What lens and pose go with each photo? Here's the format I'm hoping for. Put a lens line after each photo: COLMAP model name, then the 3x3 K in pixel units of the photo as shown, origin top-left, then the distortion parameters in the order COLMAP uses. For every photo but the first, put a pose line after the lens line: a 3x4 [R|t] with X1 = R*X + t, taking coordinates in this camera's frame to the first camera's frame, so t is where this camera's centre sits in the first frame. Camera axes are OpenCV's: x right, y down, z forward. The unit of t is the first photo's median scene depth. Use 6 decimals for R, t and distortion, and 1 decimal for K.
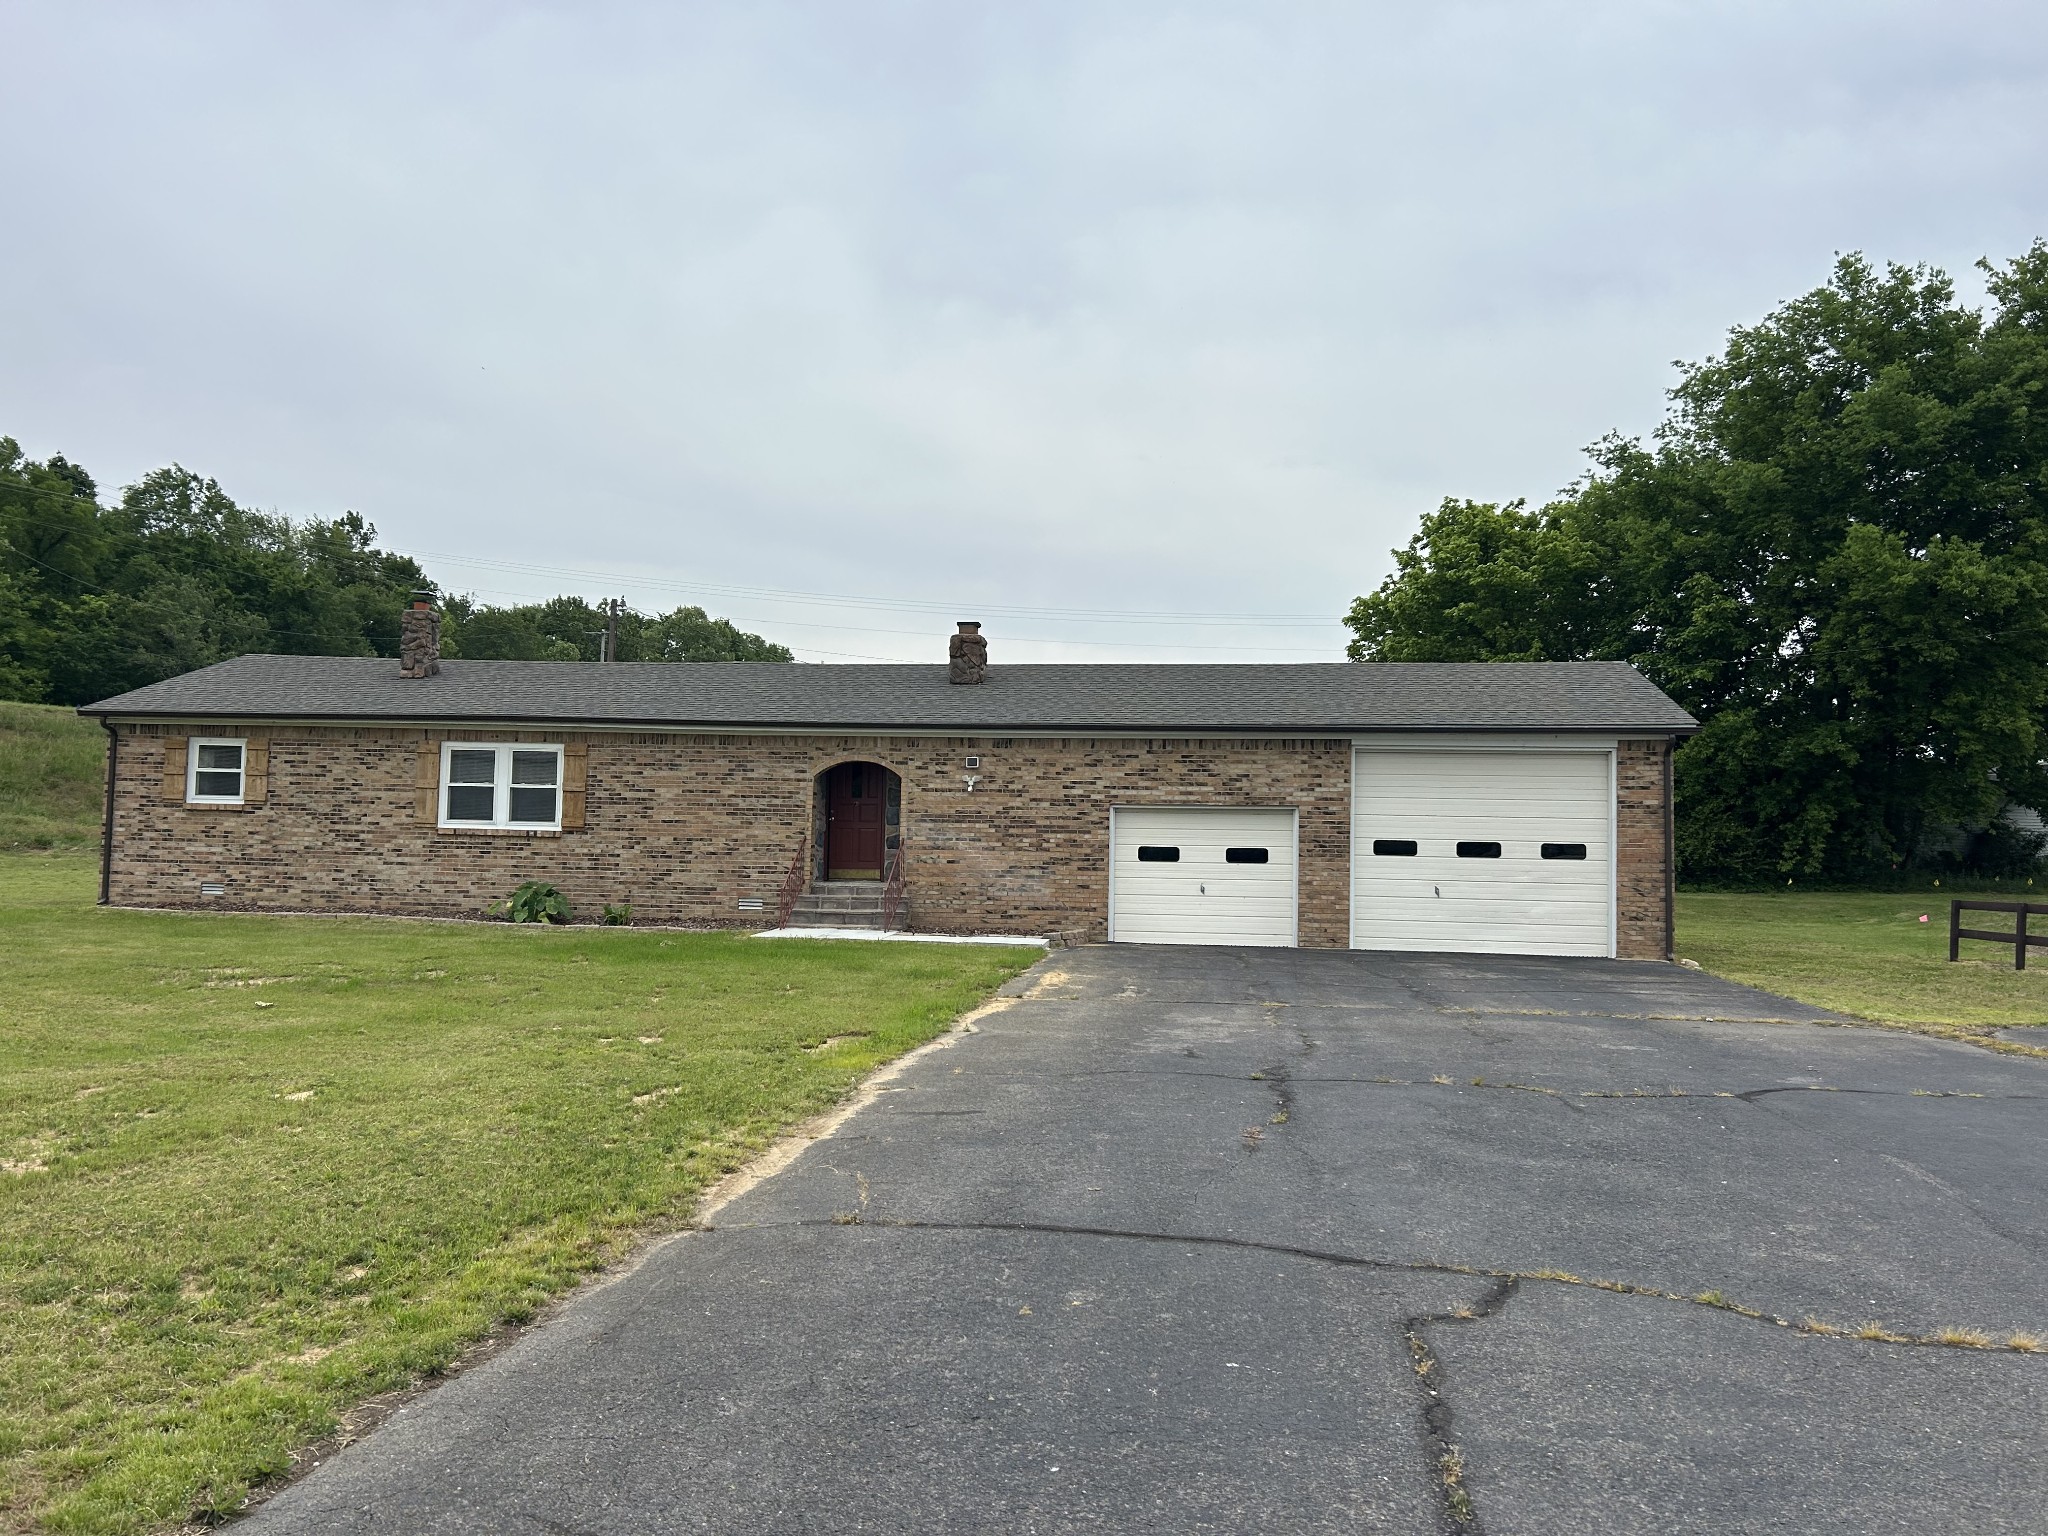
lens RADIAL K [[1514.2, 0, 1026.8], [0, 1514.2, 770.9], [0, 0, 1]] dist [0.039643, -0.025873]
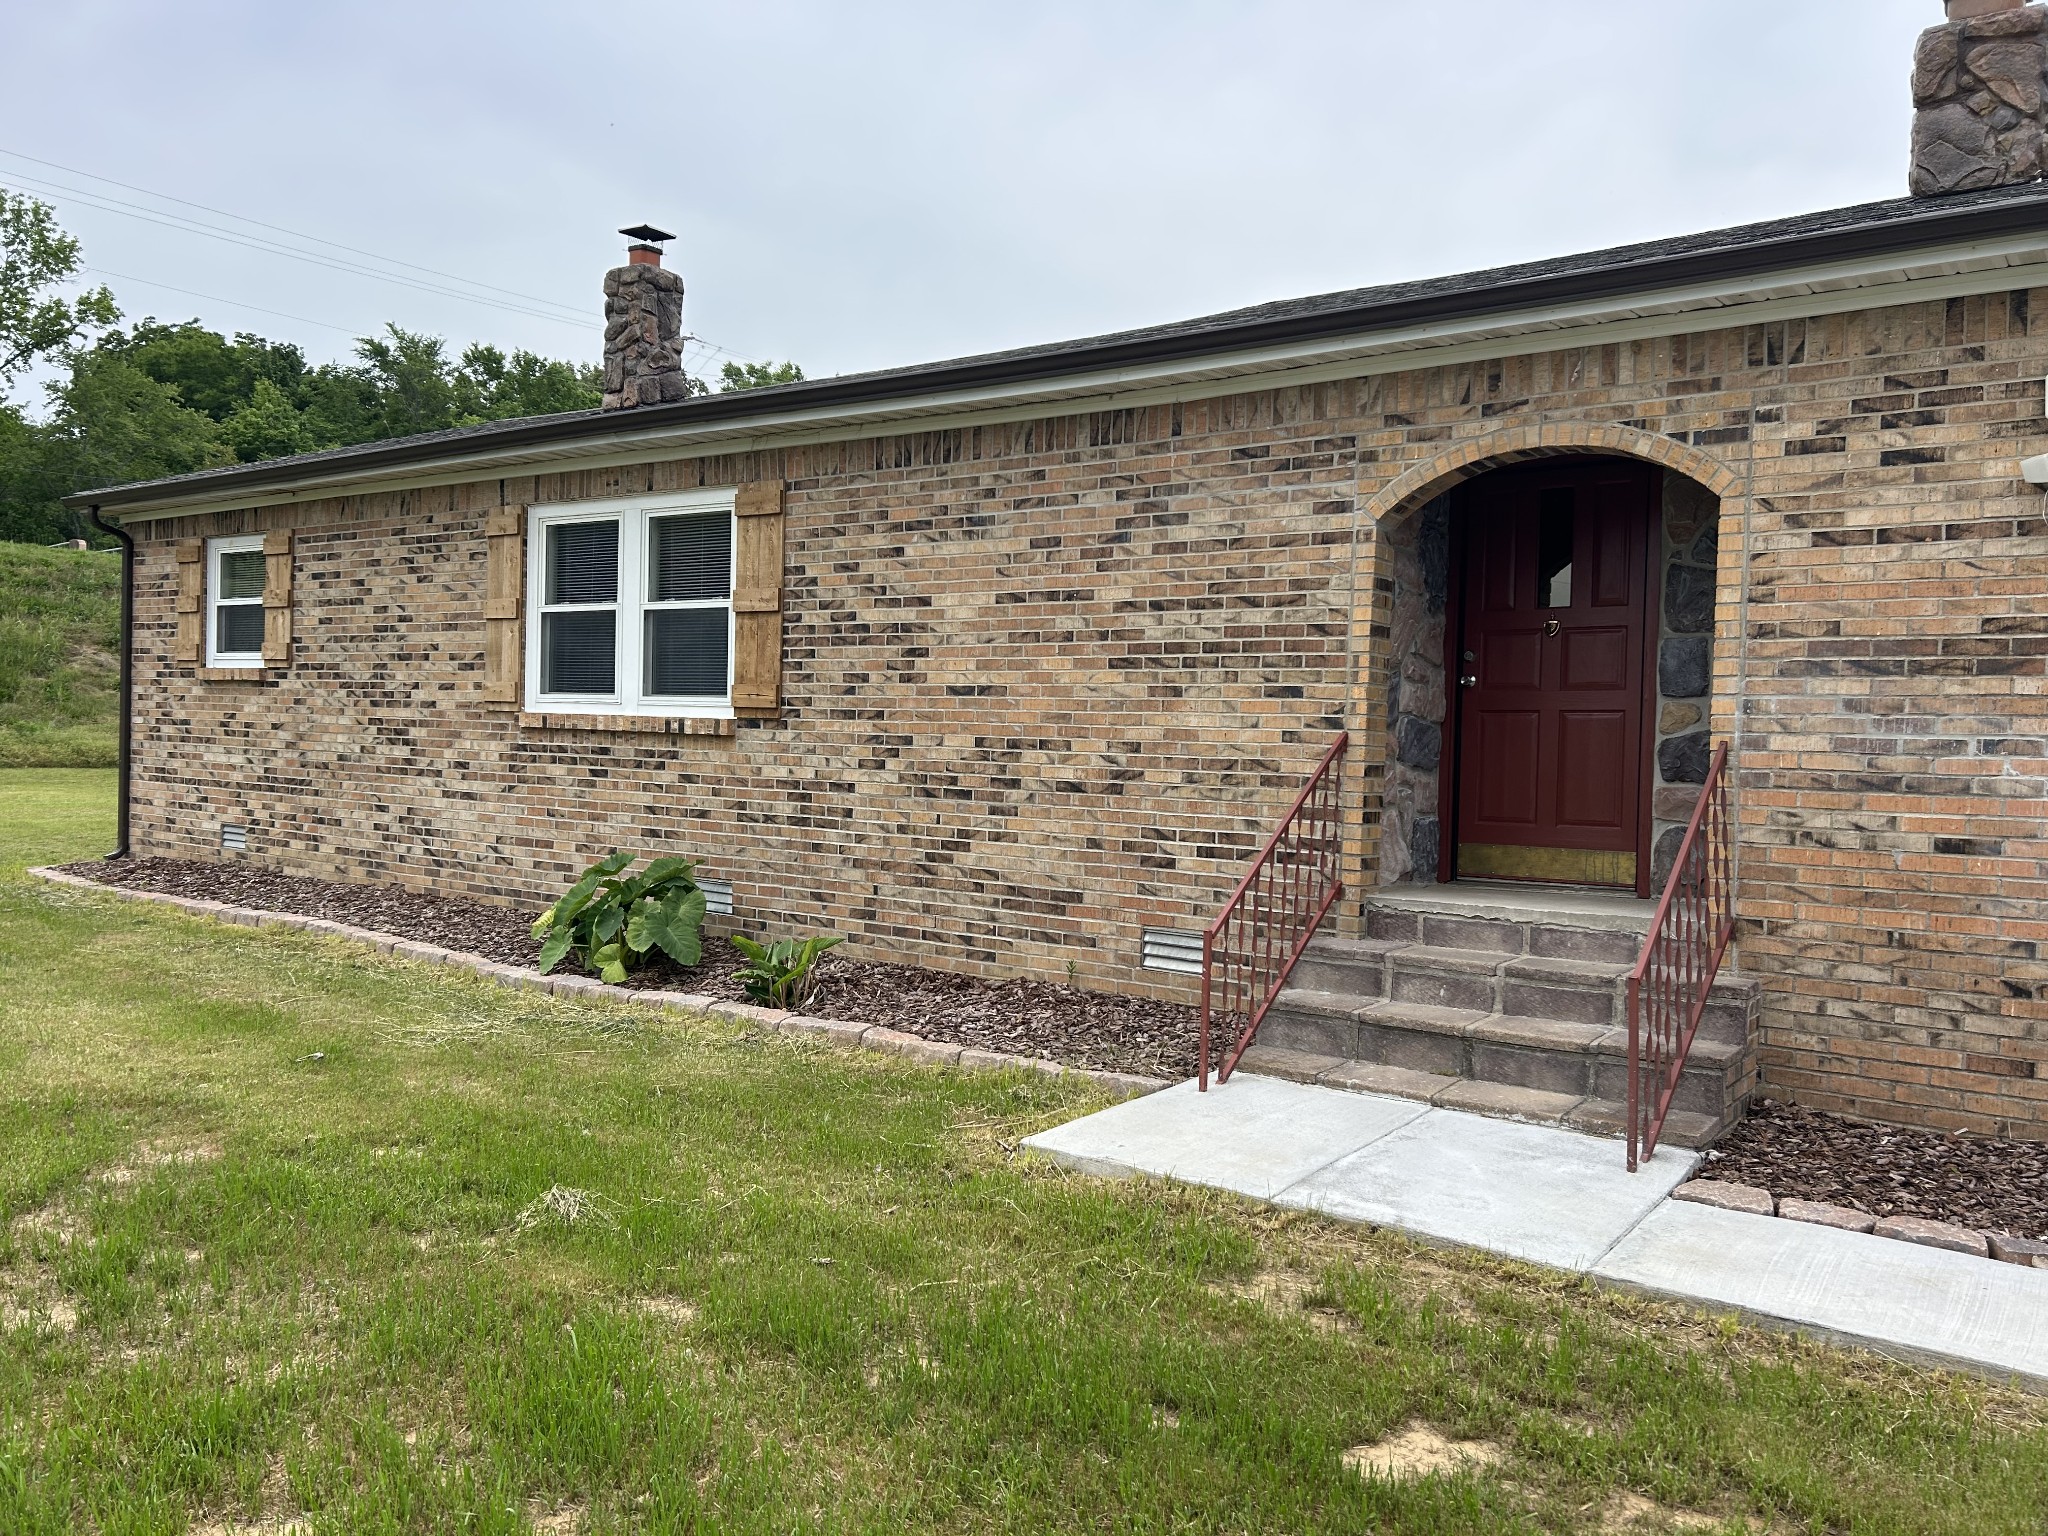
lens RADIAL K [[1540.9, 0, 1038.3], [0, 1540.9, 771.5], [0, 0, 1]] dist [0.056960, -0.059024]
pose [[0.879676, 0.012777, -0.475402, -0.058049], [0.013688, 0.998545, 0.052165, 0.033777], [0.475376, -0.052396, 0.878221, 0.705716]]
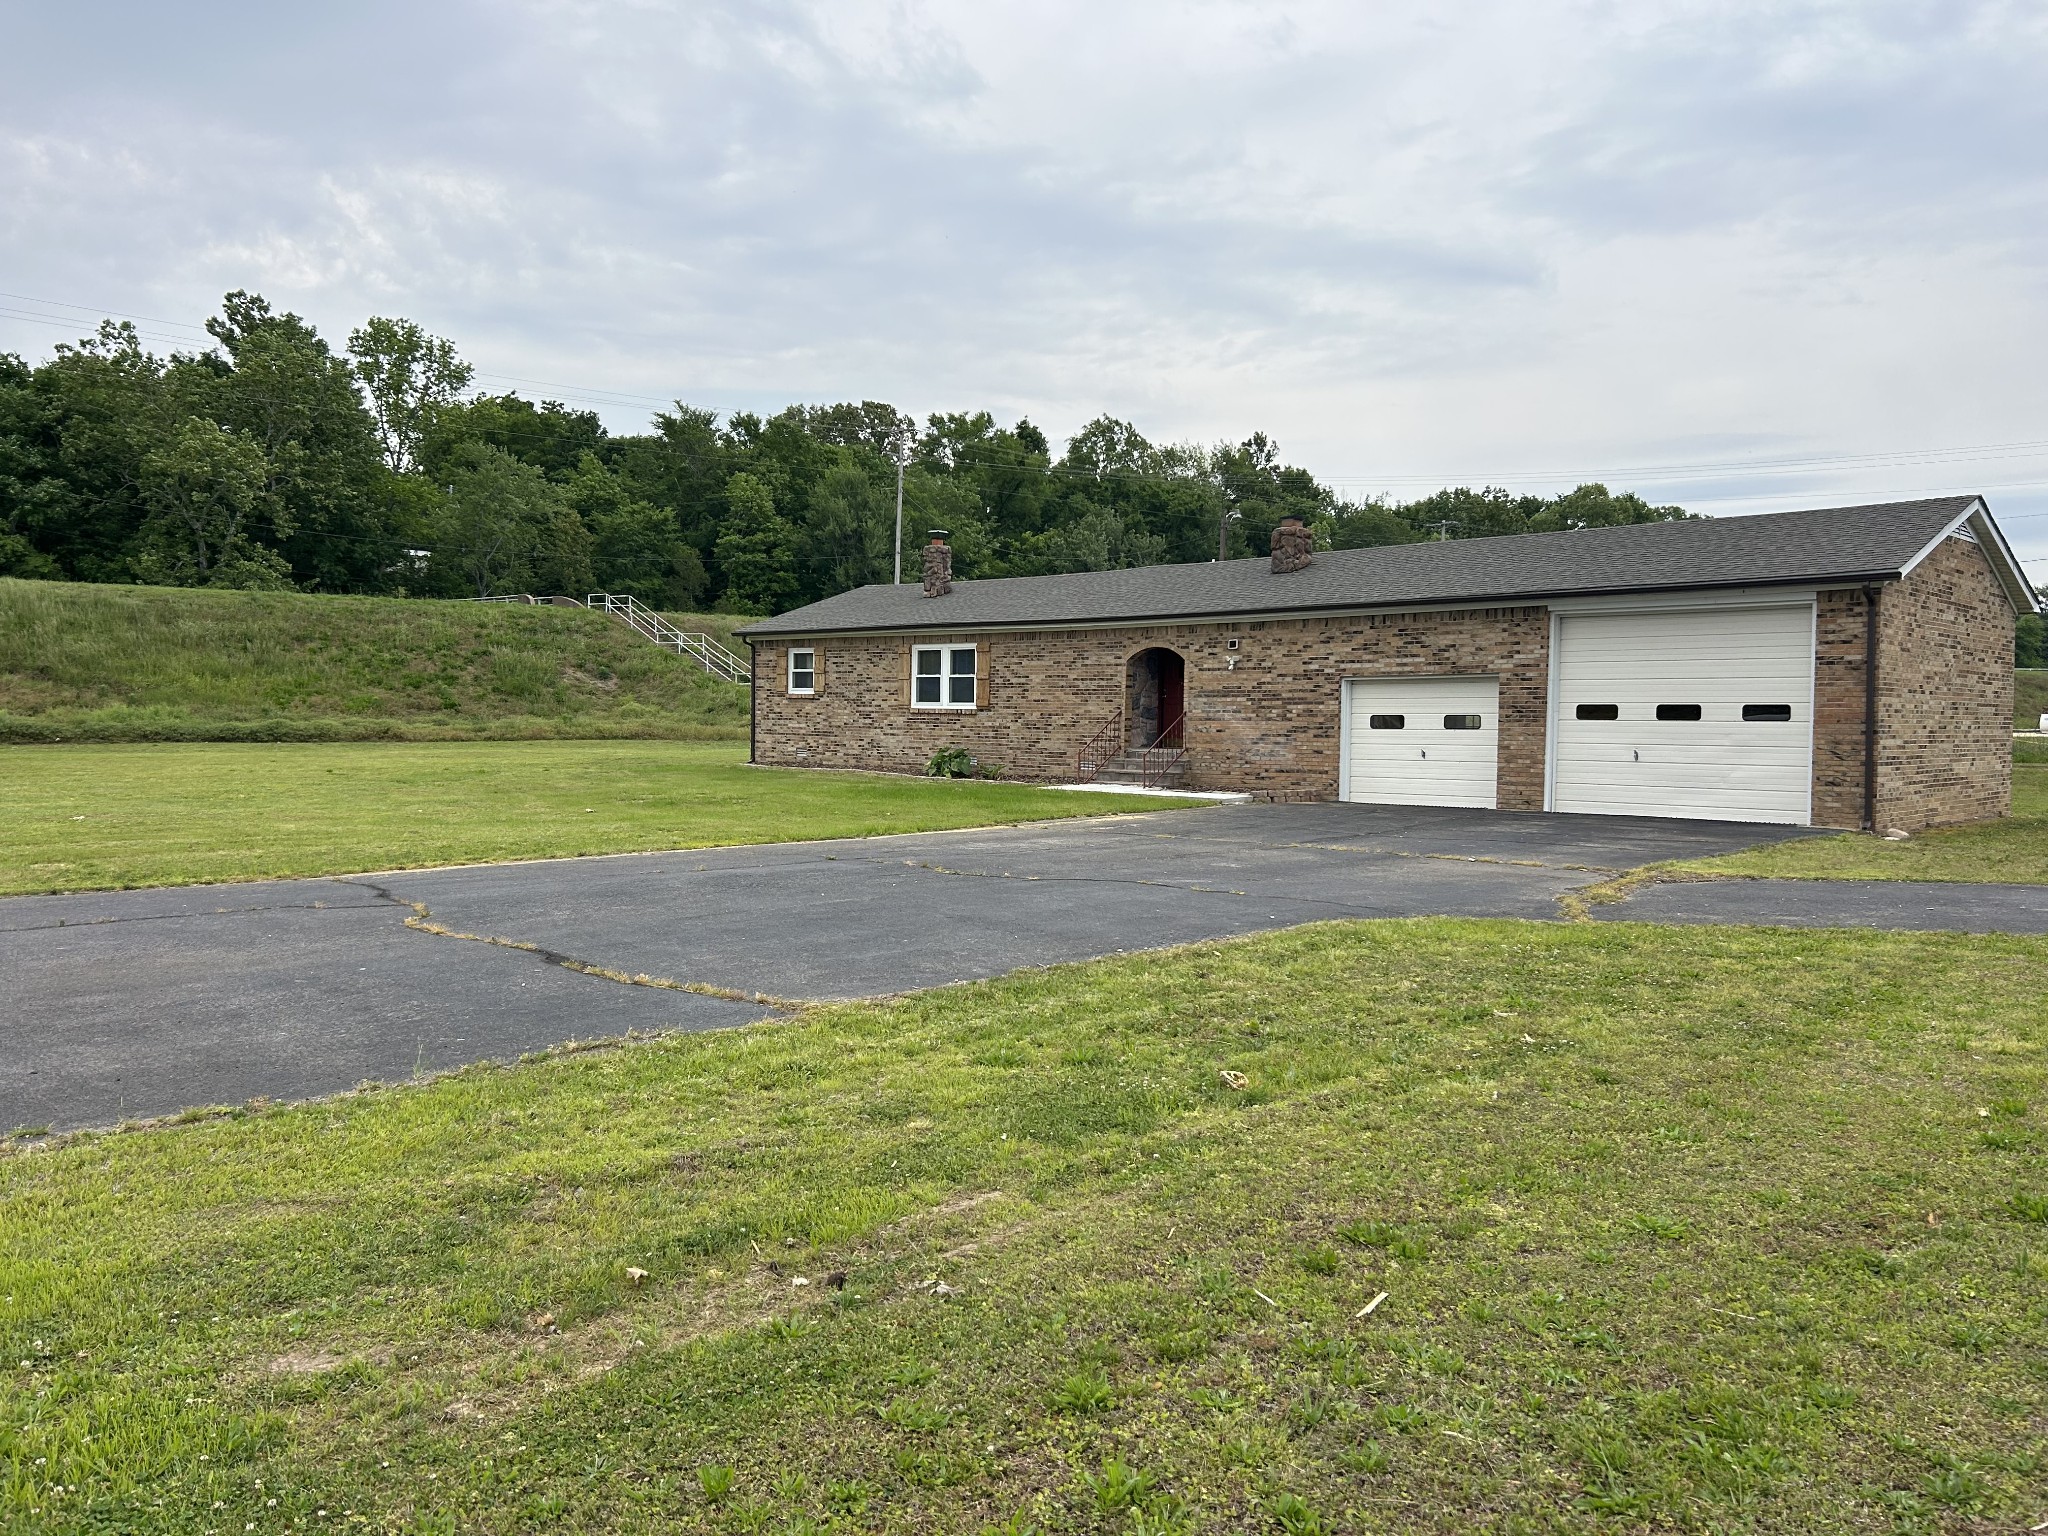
lens RADIAL K [[1490.6, 0, 1030.0], [0, 1490.6, 774.2], [0, 0, 1]] dist [0.056645, -0.015590]
pose [[0.810919, 0.010034, -0.585073, 0.491441], [0.035138, 0.997214, 0.065804, 0.012445], [0.584103, -0.073920, 0.808306, -0.019846]]
